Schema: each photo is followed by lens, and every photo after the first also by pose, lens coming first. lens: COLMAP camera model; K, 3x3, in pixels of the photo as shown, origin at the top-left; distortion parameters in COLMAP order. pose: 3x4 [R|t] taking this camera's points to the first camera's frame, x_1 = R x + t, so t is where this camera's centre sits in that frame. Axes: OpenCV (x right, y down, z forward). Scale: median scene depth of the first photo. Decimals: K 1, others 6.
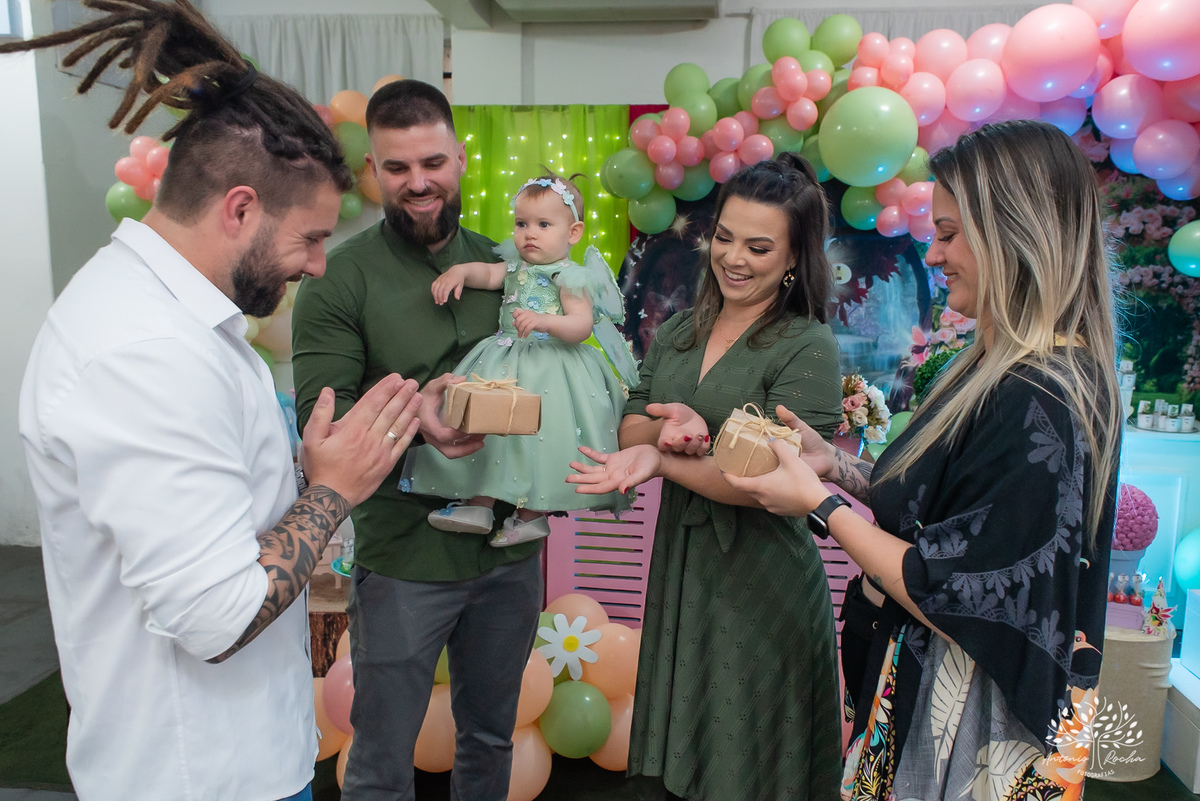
lens RADIAL K [[825.6, 0, 624.7], [0, 825.6, 419.3], [0, 0, 1]] dist [0.014875, -0.002712]
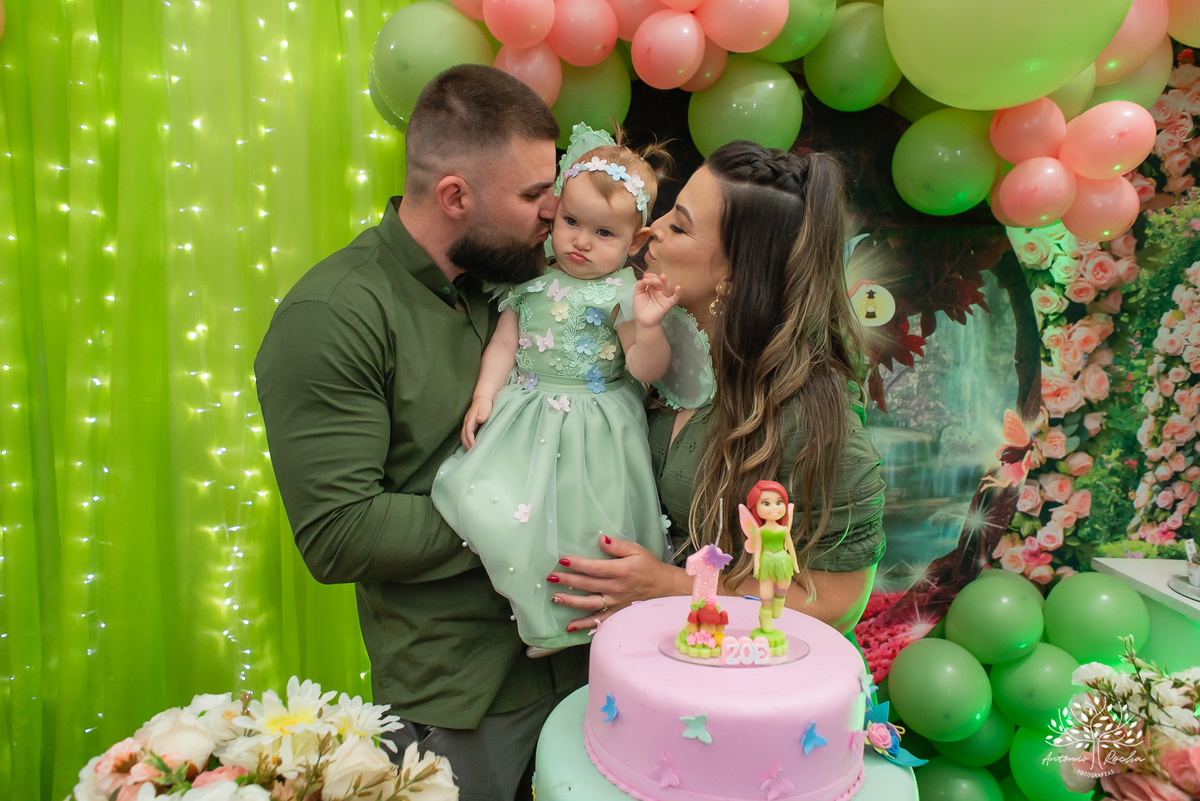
lens RADIAL K [[825.6, 0, 602.5], [0, 825.6, 404.4], [0, 0, 1]] dist [0.014875, -0.002712]
pose [[0.980024, -0.011156, 0.198566, 0.003573], [0.020540, 0.998764, -0.045262, -0.097520], [-0.197816, 0.048436, 0.979042, 0.546293]]
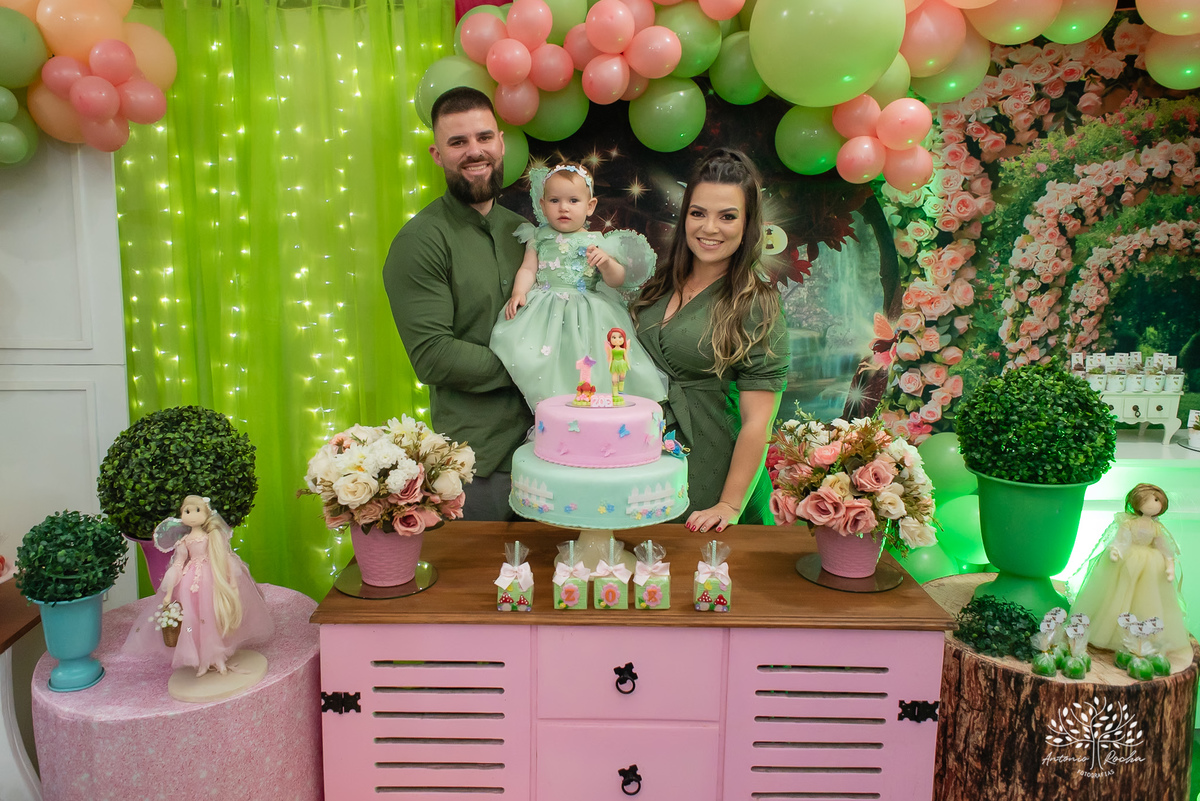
lens RADIAL K [[841.9, 0, 555.5], [0, 841.9, 374.0], [0, 0, 1]] dist [0.022797, -0.008109]
pose [[0.993984, -0.034993, 0.103782, 0.004979], [0.036695, 0.999221, -0.014537, -0.060419], [-0.103193, 0.018258, 0.994494, 0.318846]]
